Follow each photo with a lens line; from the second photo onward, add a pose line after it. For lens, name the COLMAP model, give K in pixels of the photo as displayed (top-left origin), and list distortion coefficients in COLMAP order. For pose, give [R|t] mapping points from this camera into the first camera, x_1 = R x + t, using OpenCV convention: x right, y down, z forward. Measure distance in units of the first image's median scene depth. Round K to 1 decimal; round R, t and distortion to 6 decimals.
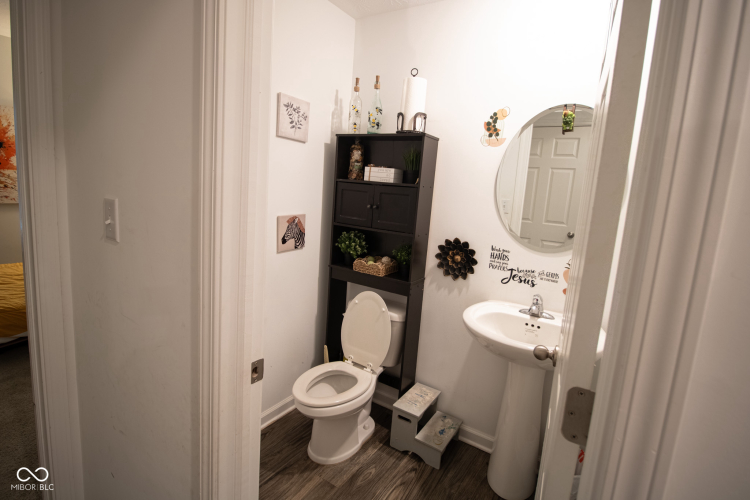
lens RADIAL K [[380.2, 0, 375.1], [0, 380.2, 248.1], [0, 0, 1]] dist [-0.003059, -0.000218]
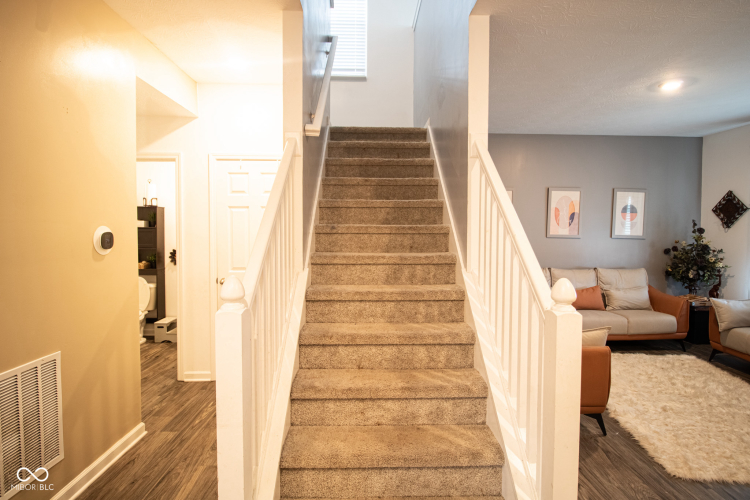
lens RADIAL K [[380.2, 0, 374.6], [0, 380.2, 247.4], [0, 0, 1]] dist [-0.003059, -0.000218]
pose [[0.838315, -0.086952, 0.538208, -0.029780], [0.134438, 0.989684, -0.049508, 0.246129], [-0.528351, 0.113859, 0.841357, -1.625688]]
